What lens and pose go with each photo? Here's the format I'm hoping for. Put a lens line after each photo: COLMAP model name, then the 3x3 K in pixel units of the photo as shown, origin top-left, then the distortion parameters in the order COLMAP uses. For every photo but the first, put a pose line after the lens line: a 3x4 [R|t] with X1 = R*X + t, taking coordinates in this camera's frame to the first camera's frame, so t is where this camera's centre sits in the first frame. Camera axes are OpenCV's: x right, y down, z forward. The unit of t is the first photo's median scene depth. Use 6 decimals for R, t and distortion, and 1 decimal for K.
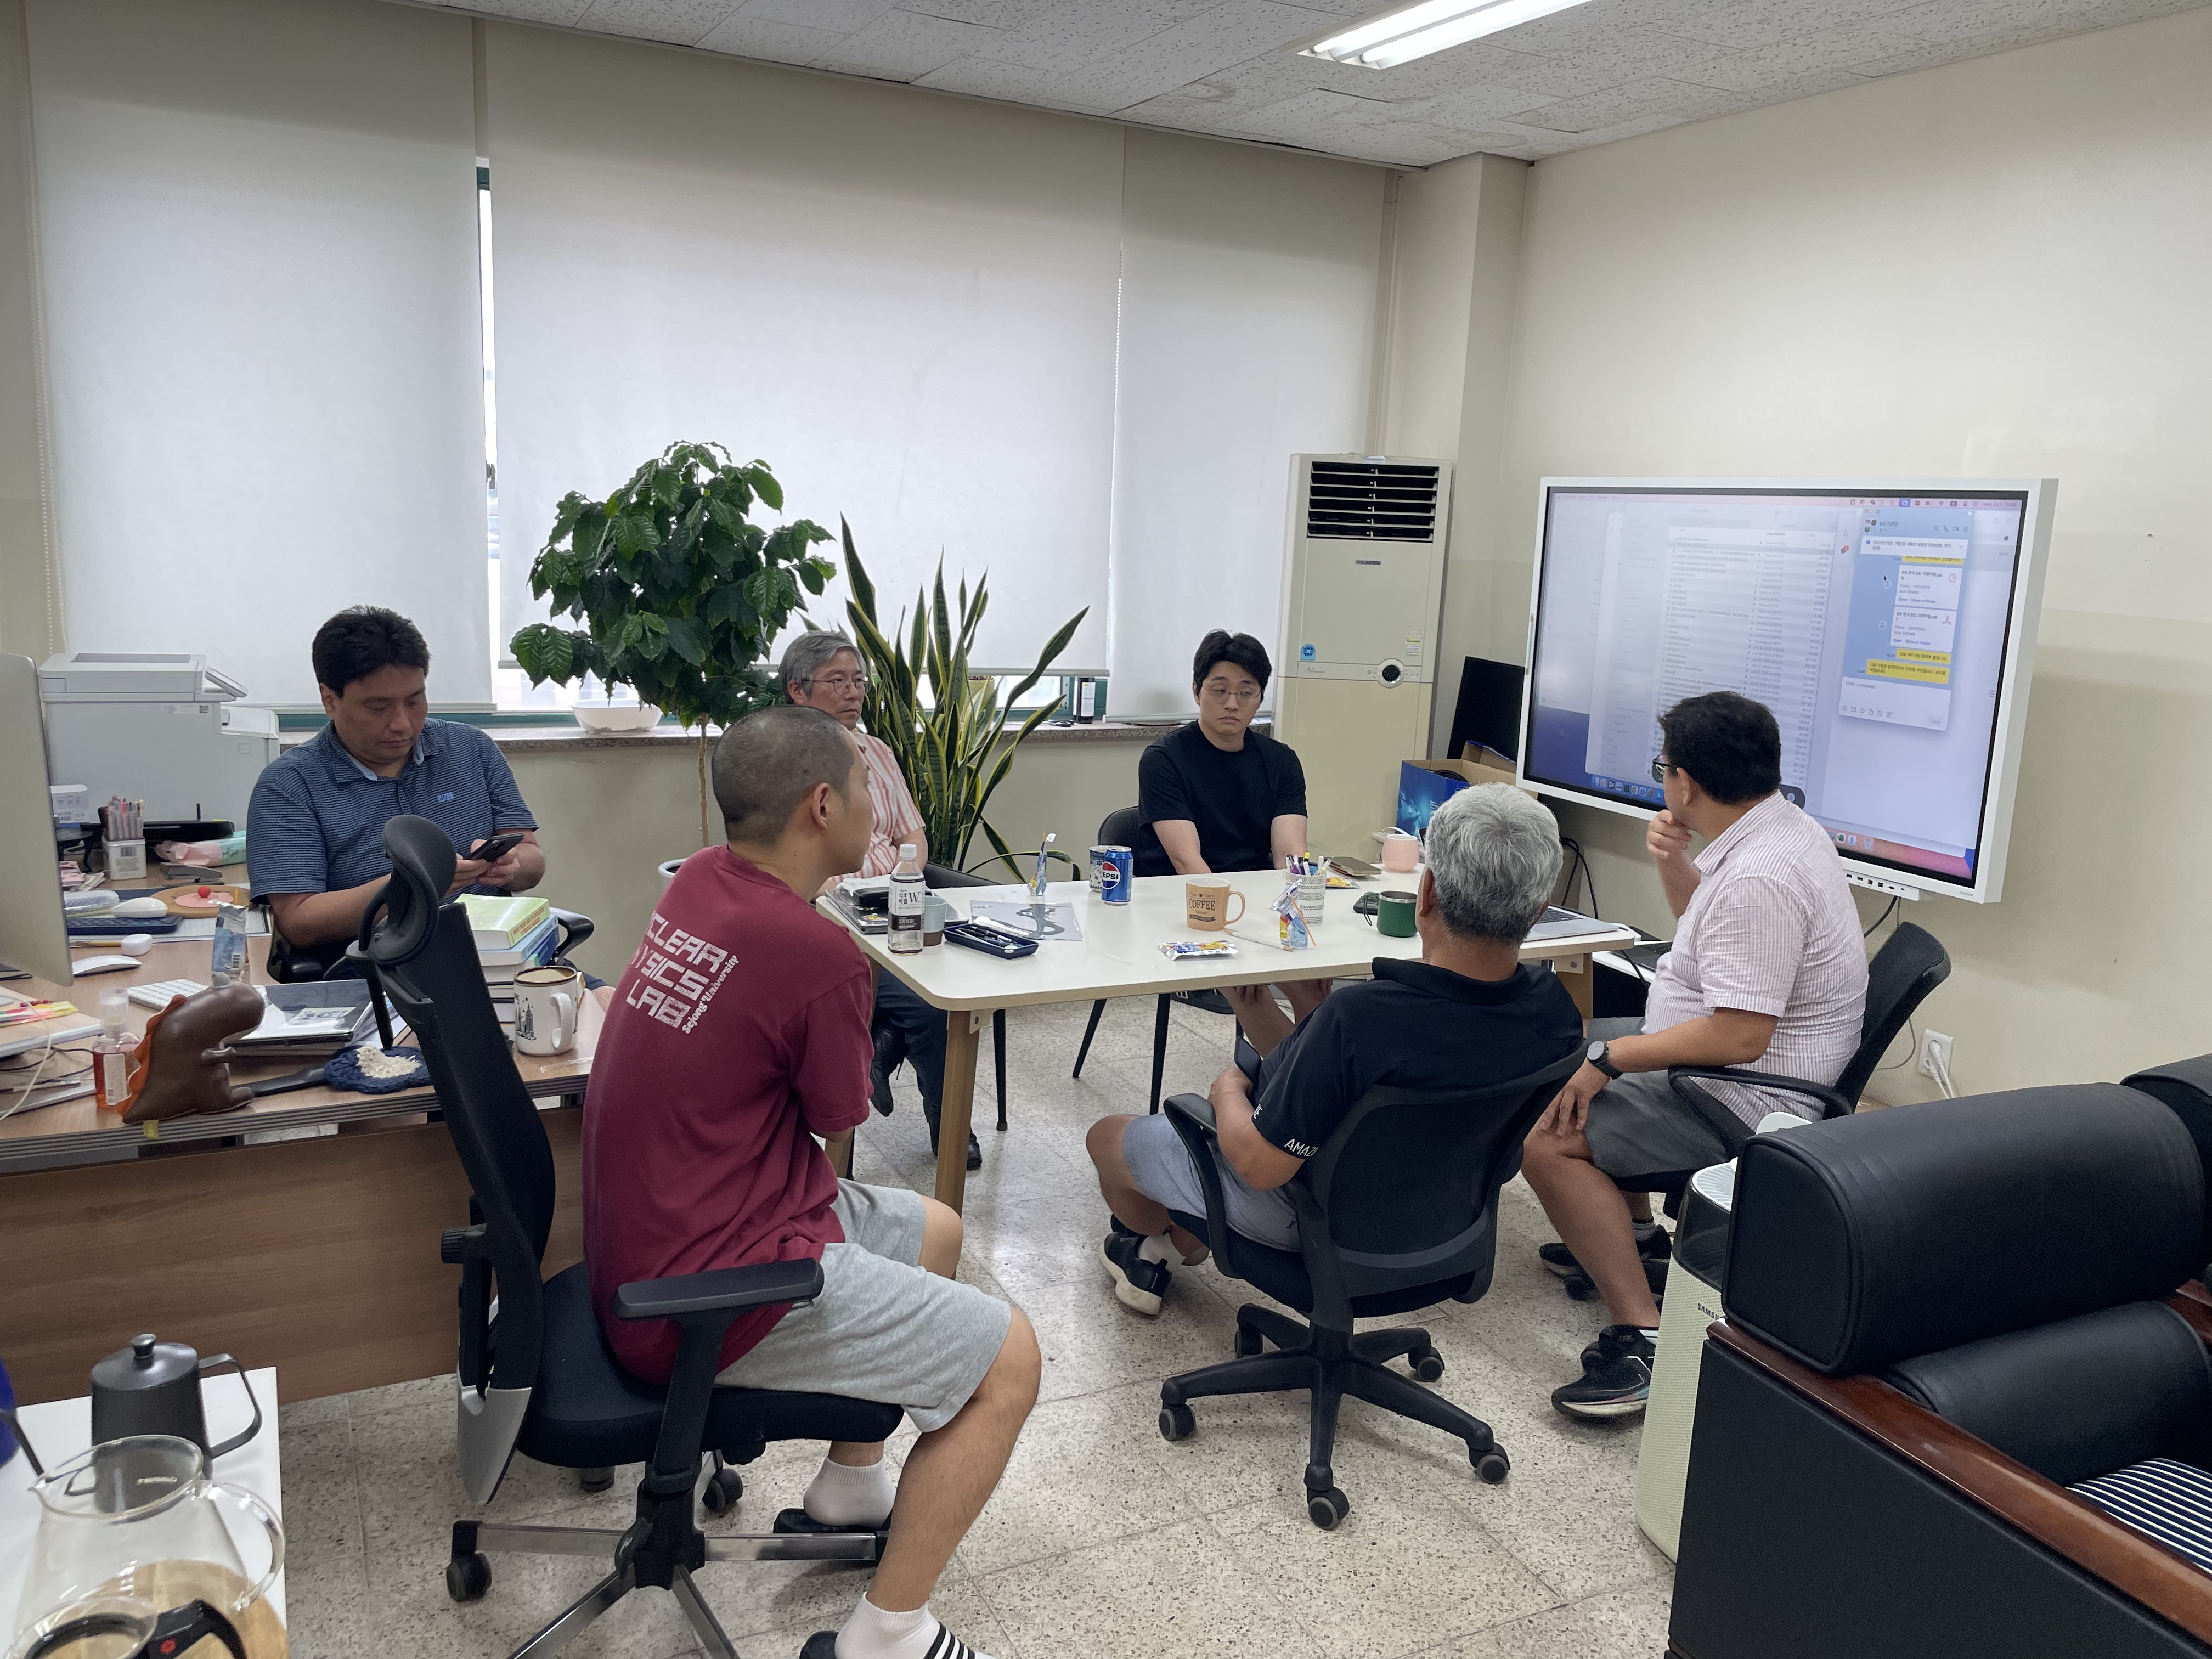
lens RADIAL K [[1673.2, 0, 1124.2], [0, 1673.2, 836.2], [0, 0, 1]] dist [0.075857, -0.084369]
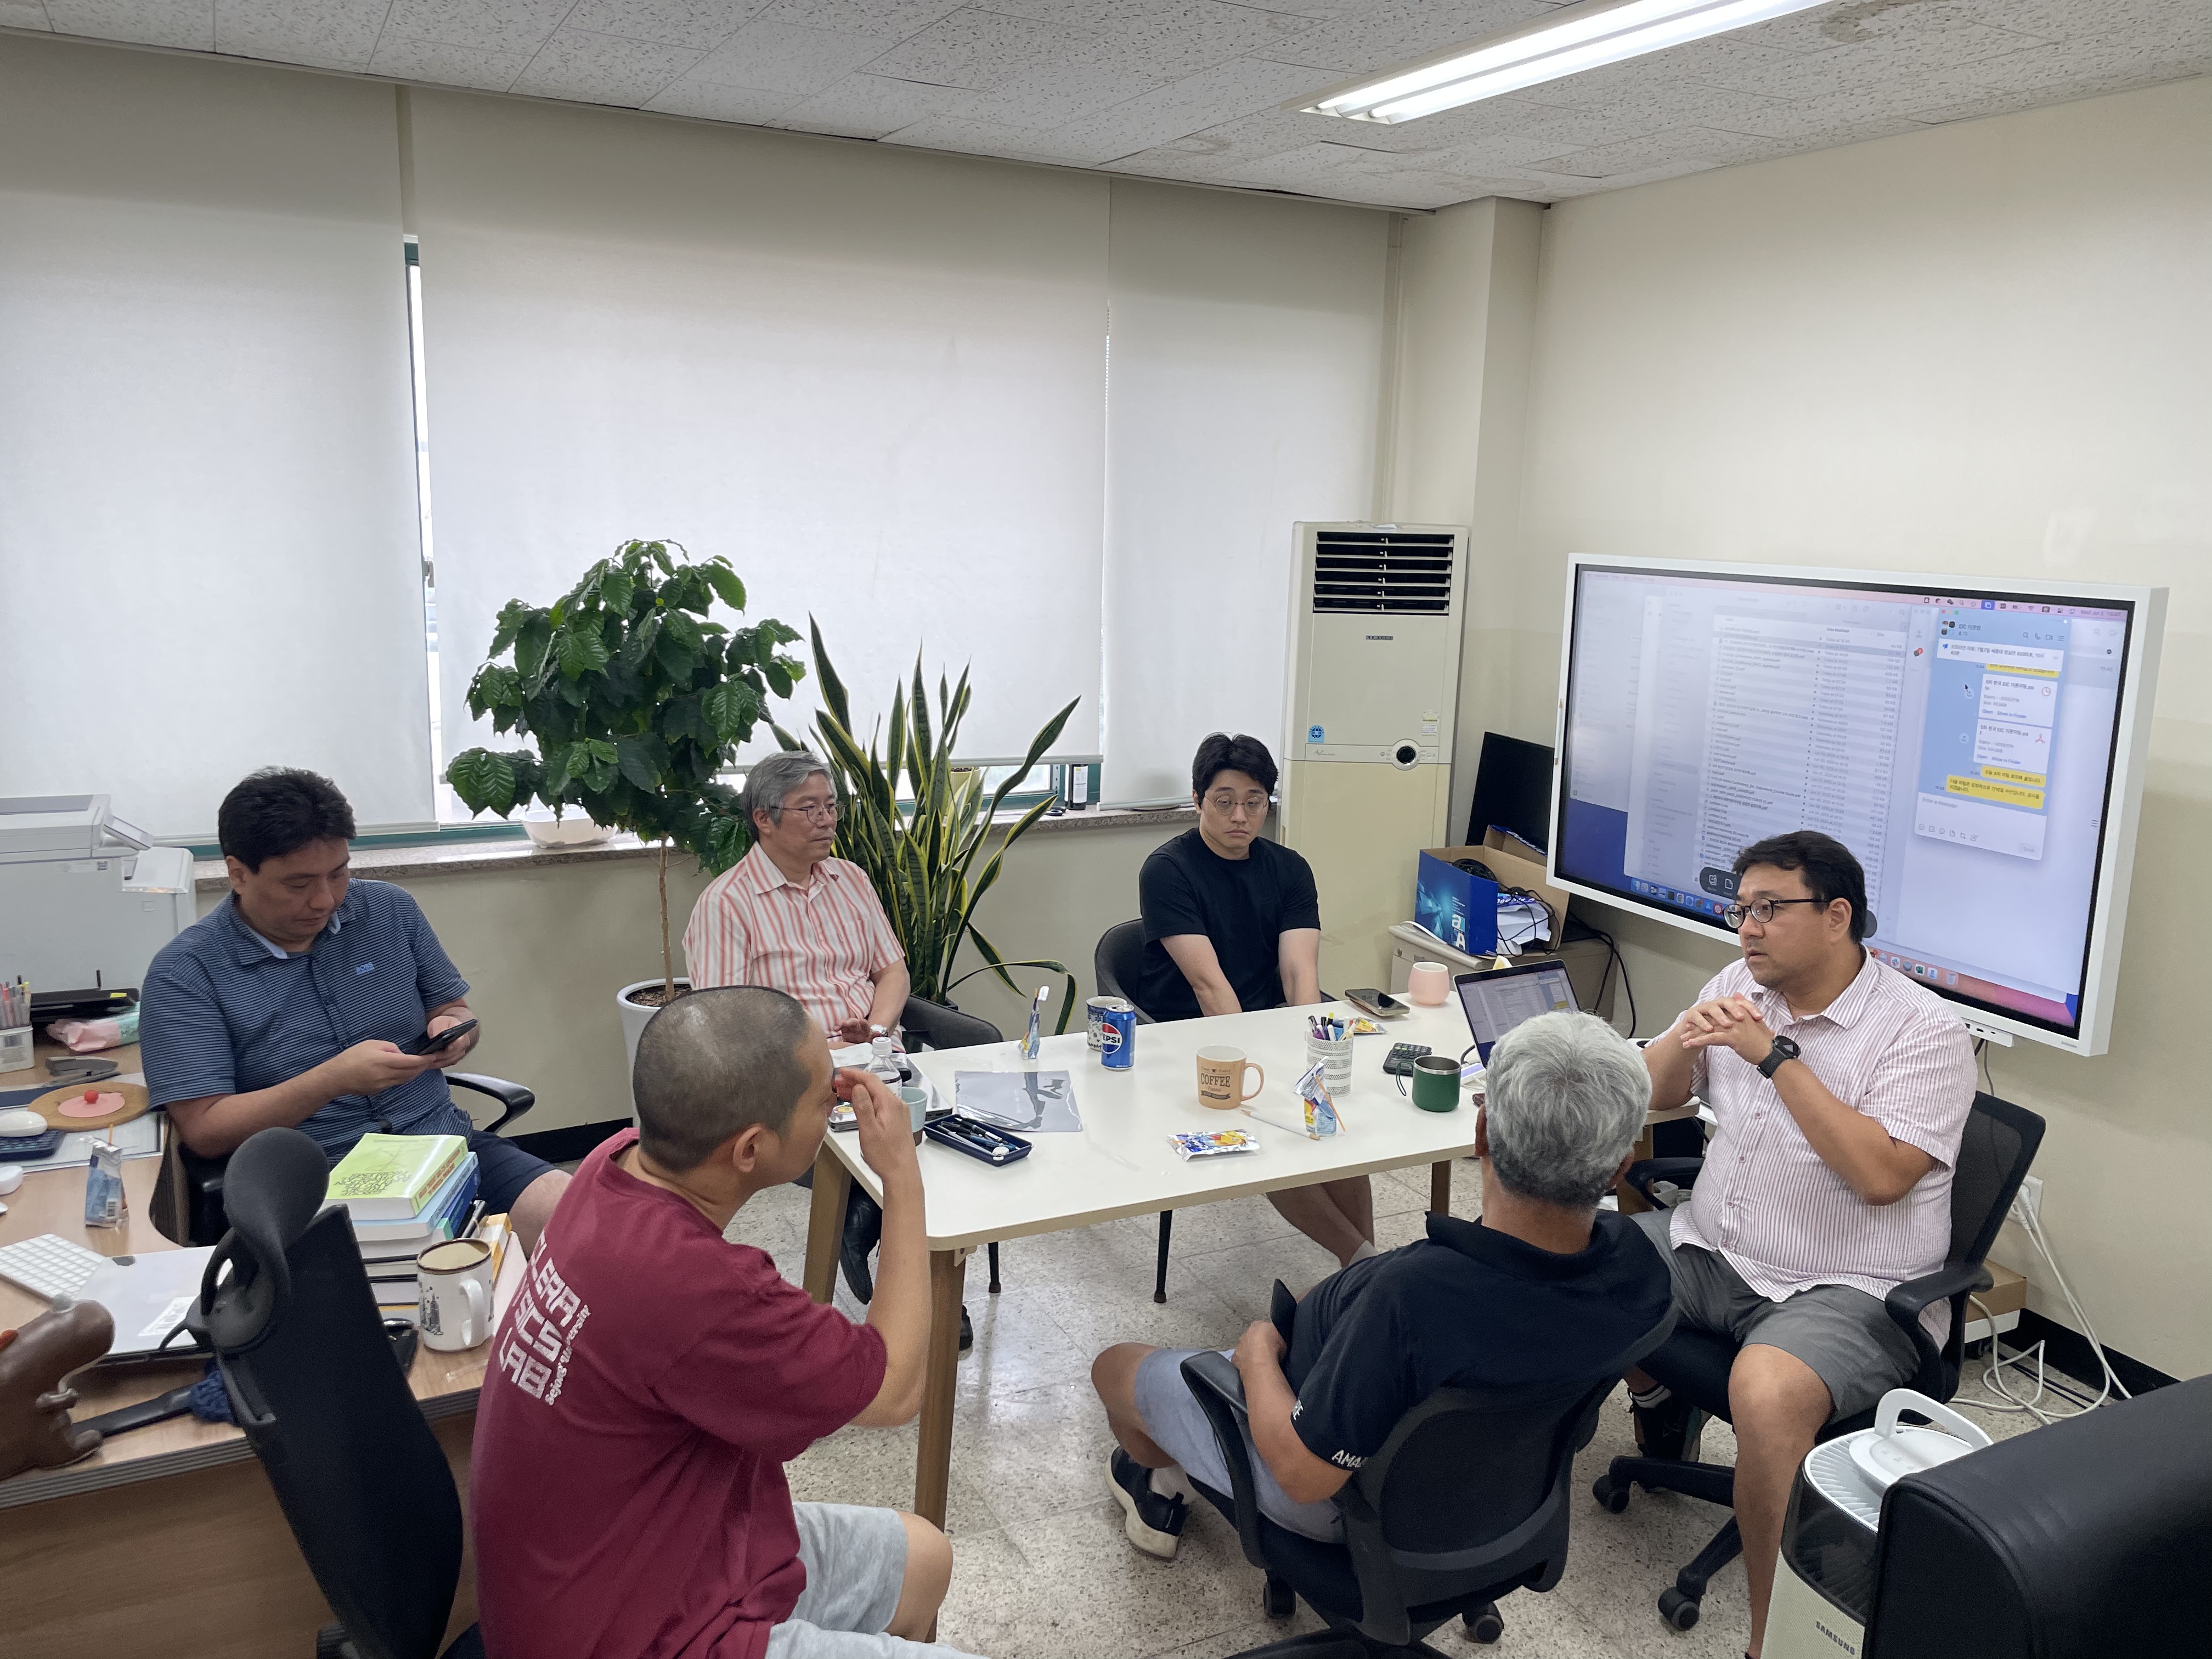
lens RADIAL K [[1673.2, 0, 1111.0], [0, 1673.2, 821.1], [0, 0, 1]] dist [0.075857, -0.084369]
pose [[0.999854, -0.017031, -0.001647, -0.004435], [0.017030, 0.999855, -0.000606, -0.080597], [0.001657, 0.000578, 0.999998, 0.089874]]
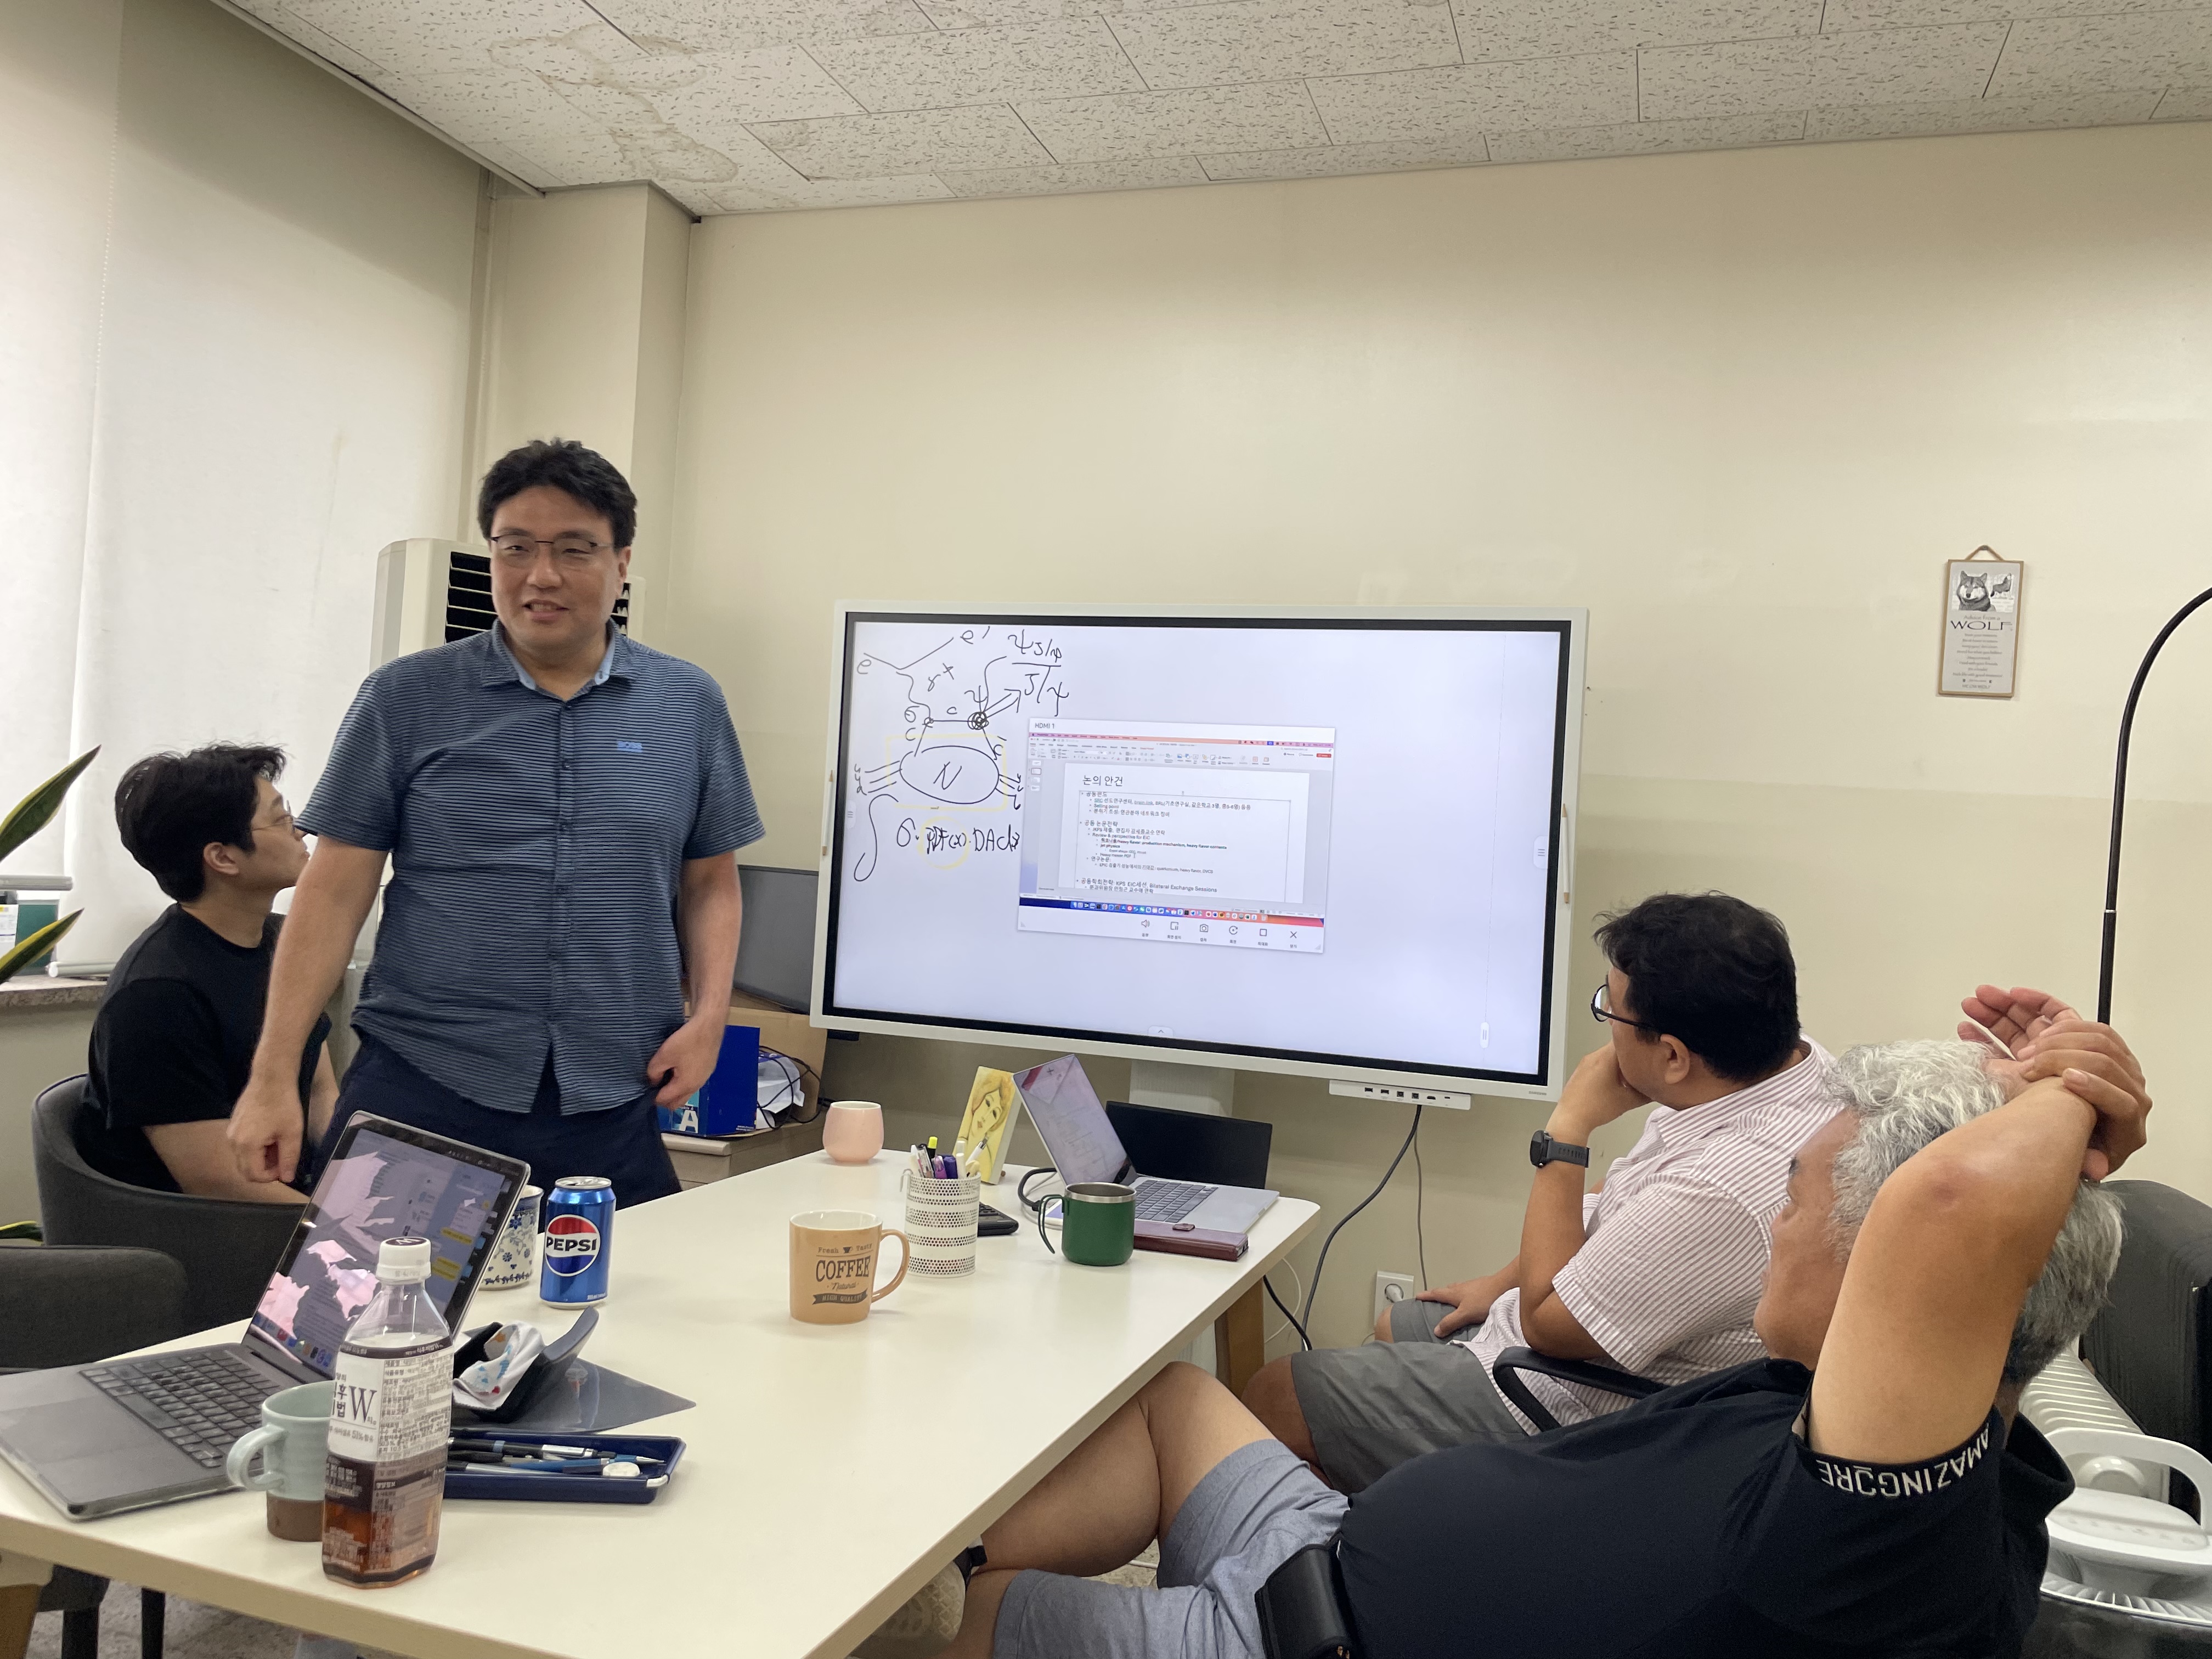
lens RADIAL K [[1673.2, 0, 1154.1], [0, 1673.2, 810.0], [0, 0, 1]] dist [0.075857, -0.084369]
pose [[0.700610, 0.014492, 0.713397, -0.201648], [0.111168, 0.985368, -0.129193, -0.014460], [-0.704831, 0.169821, 0.688748, 0.474661]]
